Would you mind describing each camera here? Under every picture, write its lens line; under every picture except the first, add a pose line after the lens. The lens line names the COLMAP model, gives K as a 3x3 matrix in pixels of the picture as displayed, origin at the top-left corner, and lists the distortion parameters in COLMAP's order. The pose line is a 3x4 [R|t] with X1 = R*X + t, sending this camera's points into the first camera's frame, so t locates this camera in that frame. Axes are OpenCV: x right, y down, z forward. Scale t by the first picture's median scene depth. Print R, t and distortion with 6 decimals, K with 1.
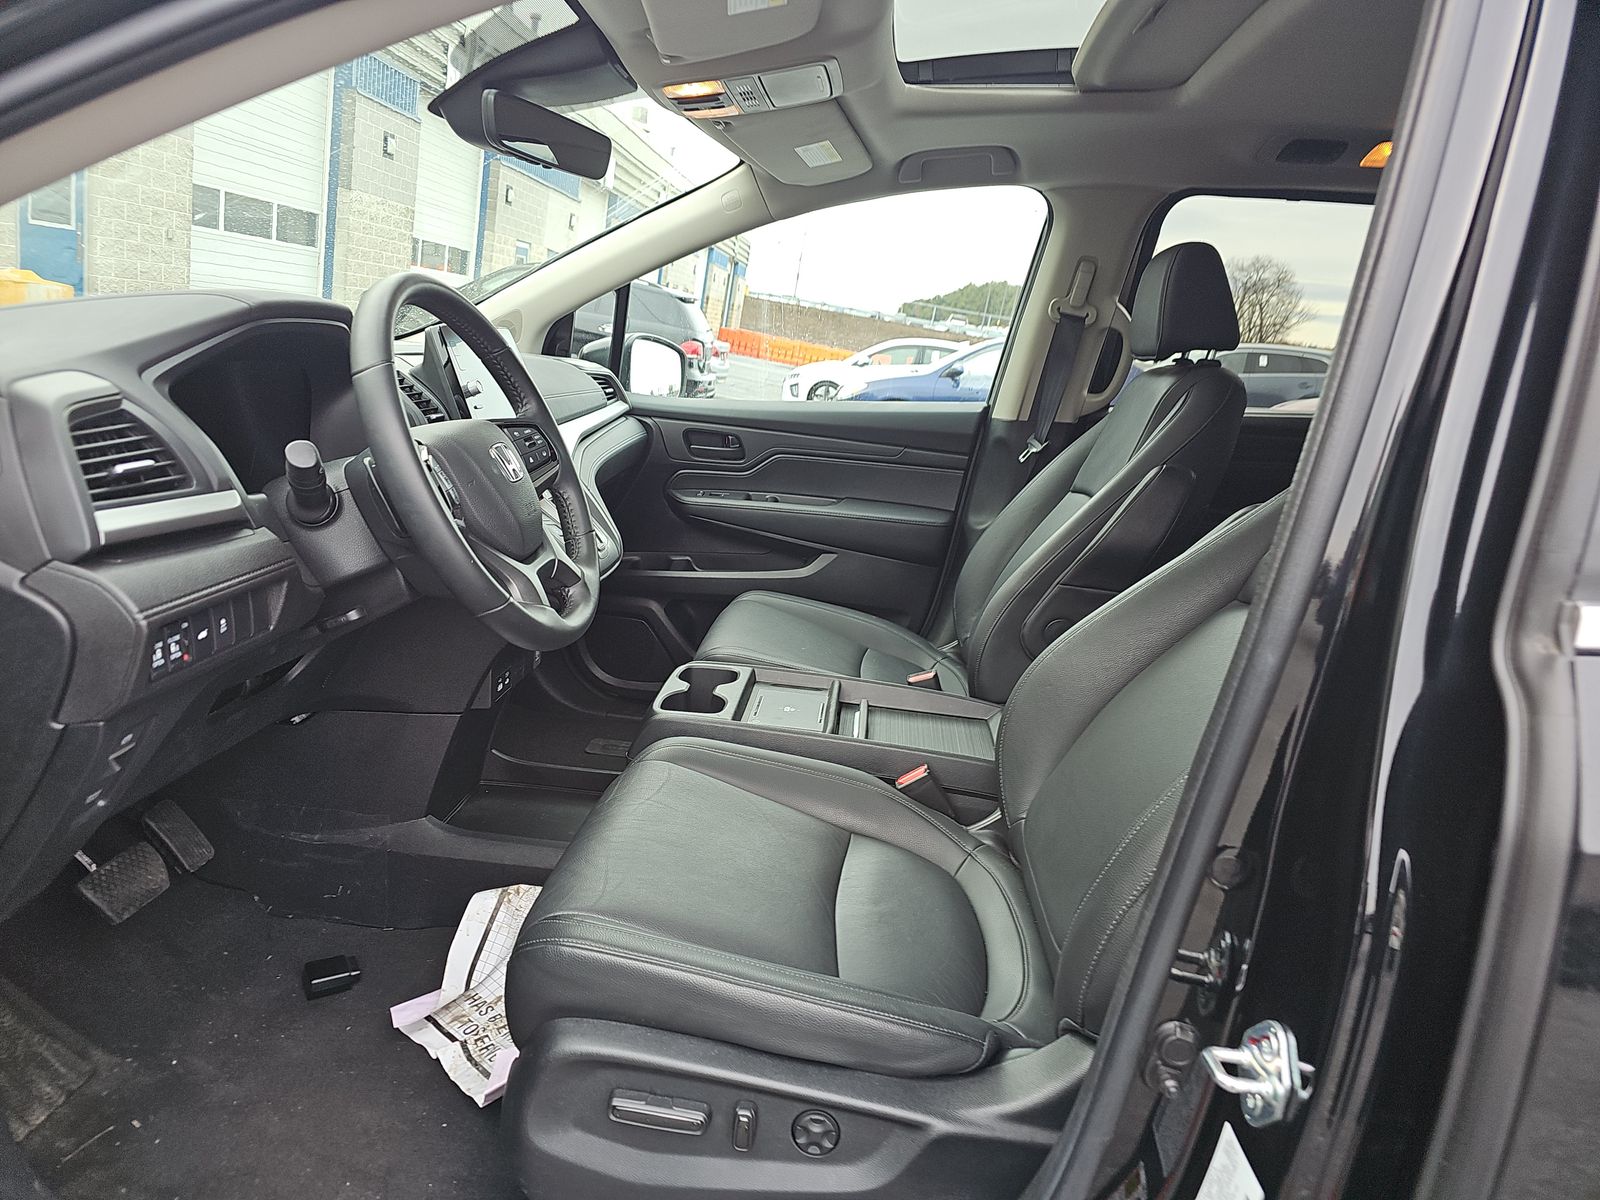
lens RADIAL K [[1031.0, 0, 790.8], [0, 1031.0, 607.7], [0, 0, 1]] dist [0.064685, -0.049077]
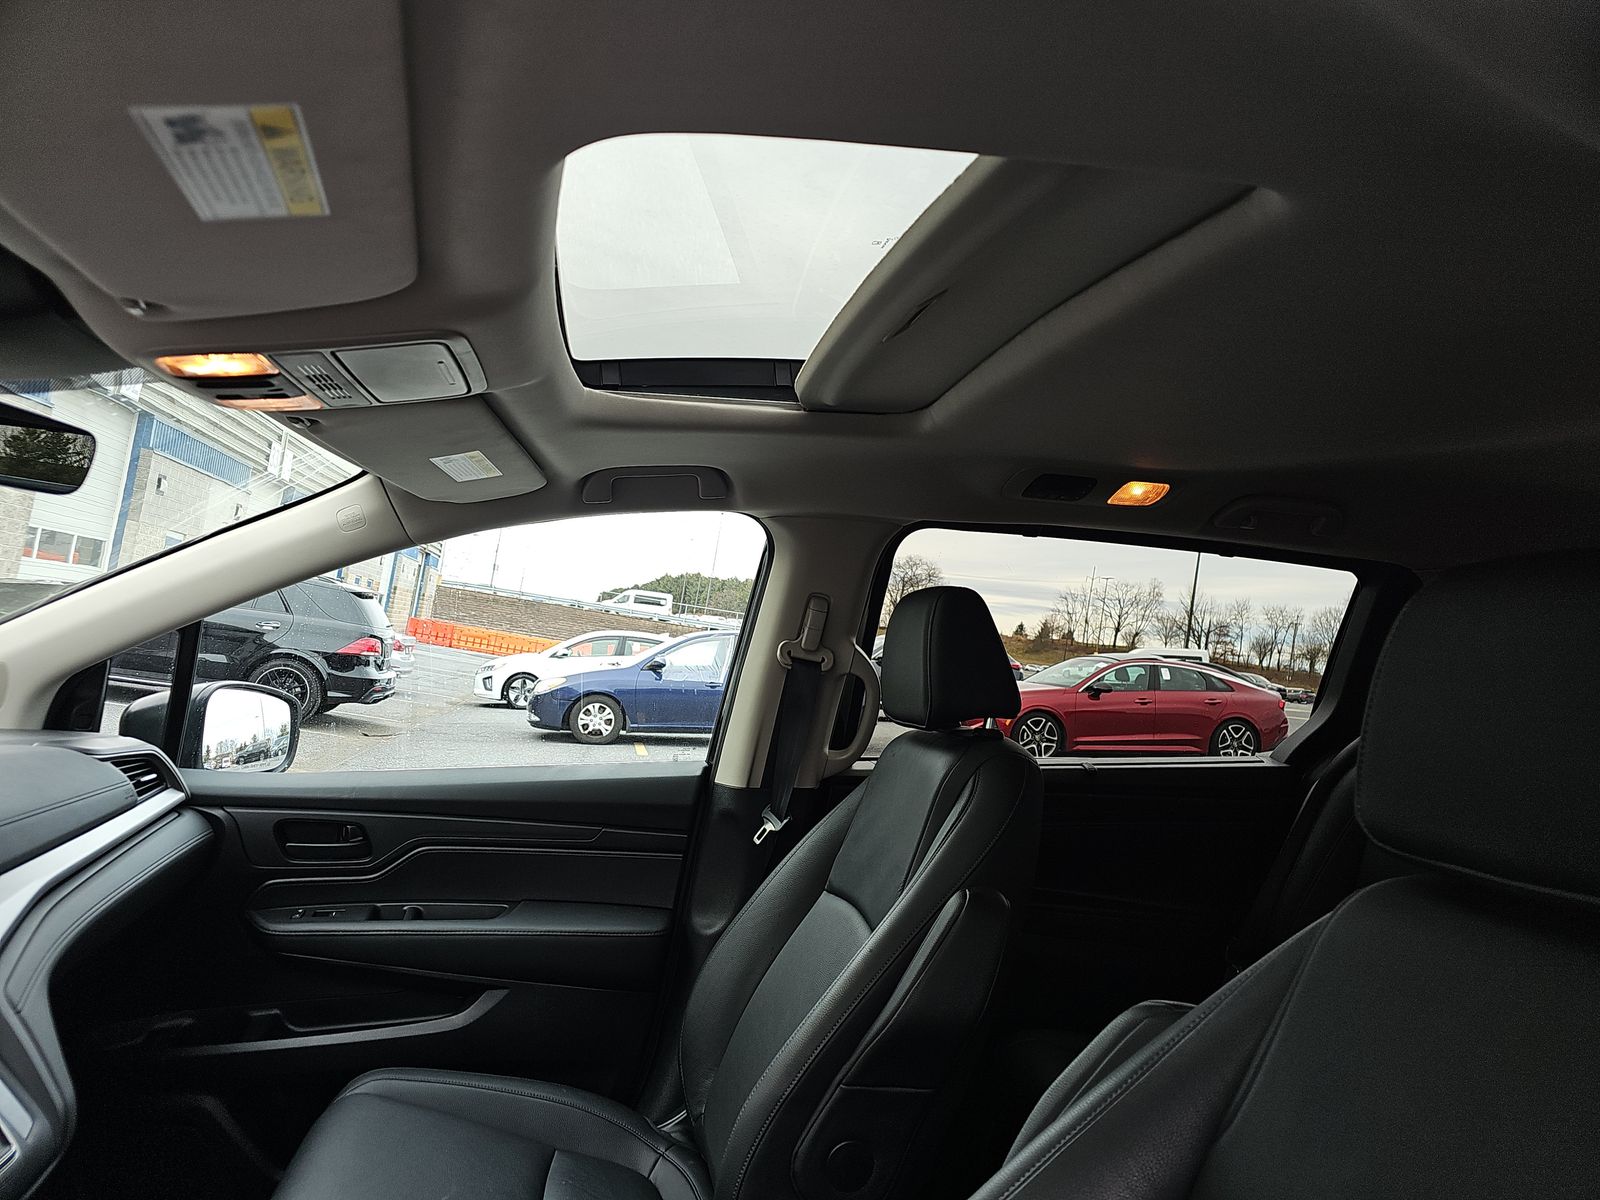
lens RADIAL K [[1031.0, 0, 790.8], [0, 1031.0, 607.7], [0, 0, 1]] dist [0.064685, -0.049077]
pose [[0.959993, -0.002086, 0.280018, 0.032591], [0.076666, 0.963723, -0.255656, -0.110498], [-0.269326, 0.266896, 0.925327, 0.236317]]
